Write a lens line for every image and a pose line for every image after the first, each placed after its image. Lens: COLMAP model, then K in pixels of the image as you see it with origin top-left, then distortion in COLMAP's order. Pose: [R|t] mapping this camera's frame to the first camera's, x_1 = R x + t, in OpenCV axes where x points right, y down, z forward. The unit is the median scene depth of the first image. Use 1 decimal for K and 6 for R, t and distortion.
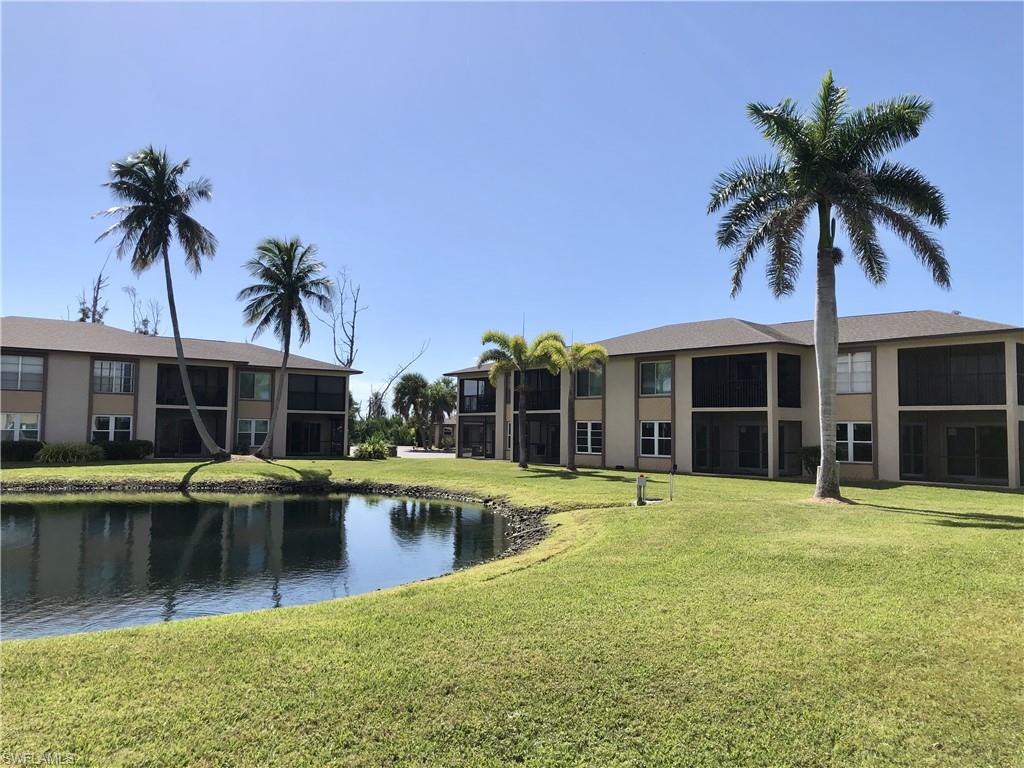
lens RADIAL K [[850.2, 0, 511.2], [0, 850.2, 383.2], [0, 0, 1]] dist [0.009300, 0.000928]
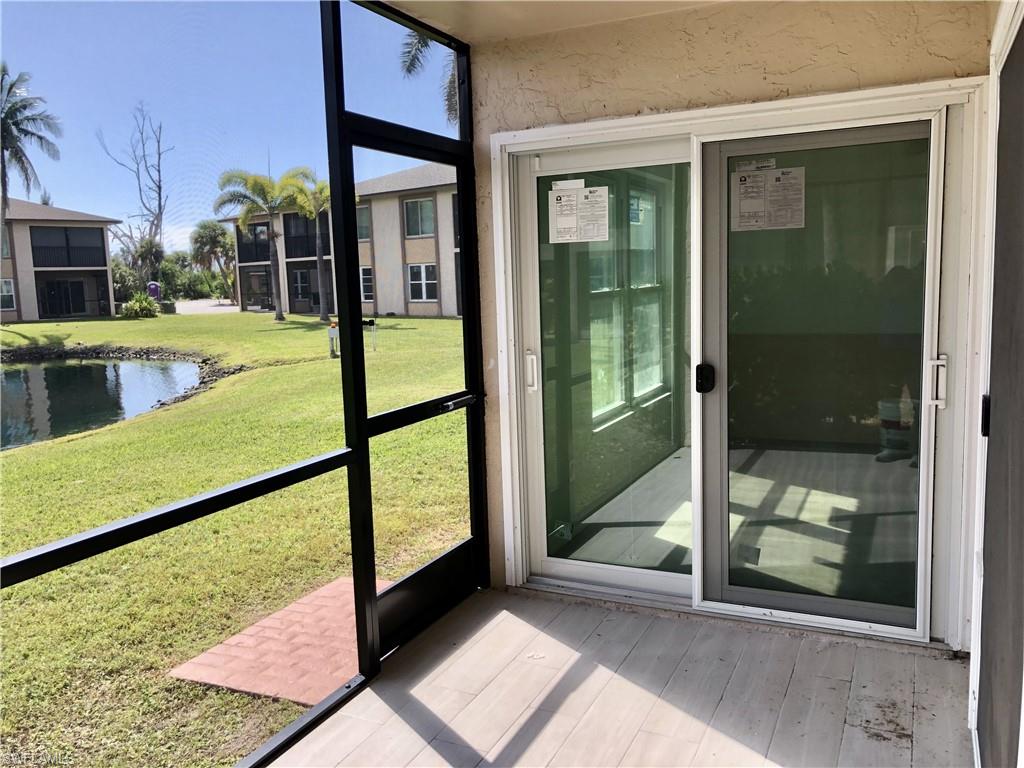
lens RADIAL K [[850.2, 0, 514.8], [0, 850.2, 390.3], [0, 0, 1]] dist [0.009300, 0.000928]
pose [[0.991775, -0.060601, 0.112738, 0.143427], [0.037747, 0.980119, 0.194786, 0.002016], [-0.122301, -0.188929, 0.974345, 0.038569]]
